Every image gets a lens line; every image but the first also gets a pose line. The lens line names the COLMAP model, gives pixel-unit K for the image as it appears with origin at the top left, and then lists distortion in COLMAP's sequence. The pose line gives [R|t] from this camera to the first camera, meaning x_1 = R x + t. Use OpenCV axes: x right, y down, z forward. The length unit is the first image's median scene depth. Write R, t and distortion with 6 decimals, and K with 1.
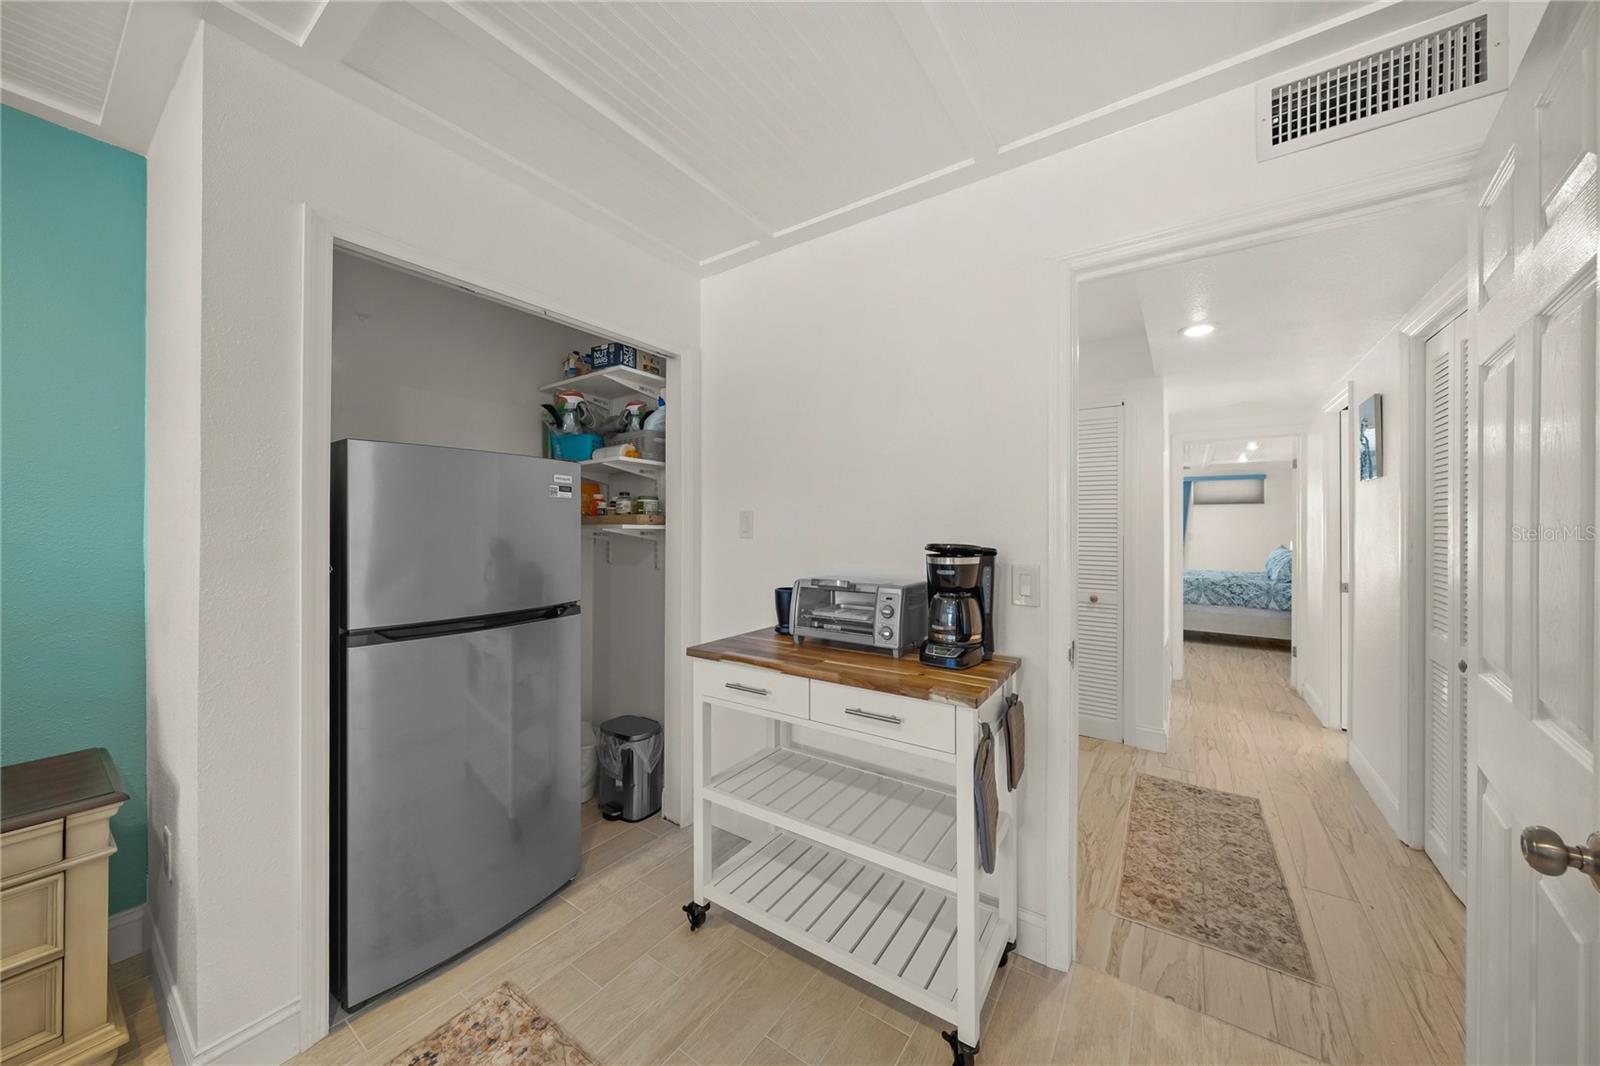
lens RADIAL K [[550.2, 0, 795.4], [0, 550.2, 529.8], [0, 0, 1]] dist [-0.000434, -0.000050]
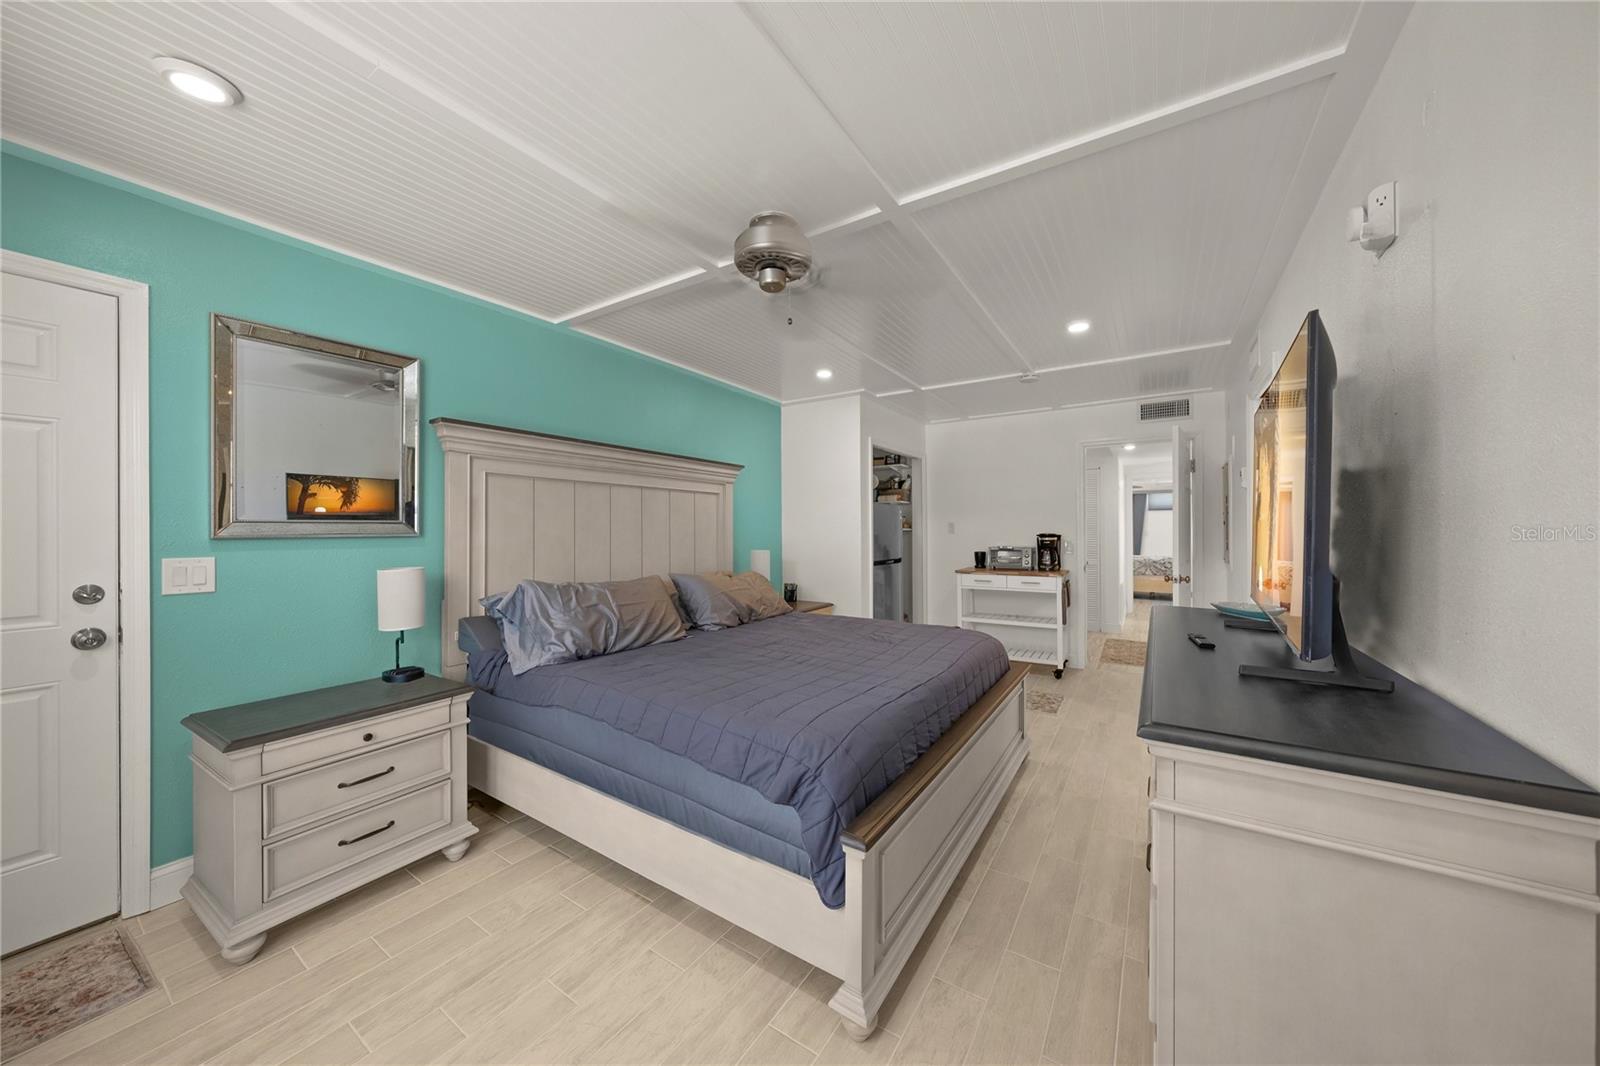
lens RADIAL K [[550.2, 0, 801.0], [0, 550.2, 524.0], [0, 0, 1]] dist [-0.000434, -0.000050]
pose [[0.999002, -0.007042, 0.044107, -1.103146], [0.007756, 0.999841, -0.016041, 0.008163], [-0.043987, 0.016367, 0.998898, -1.825445]]
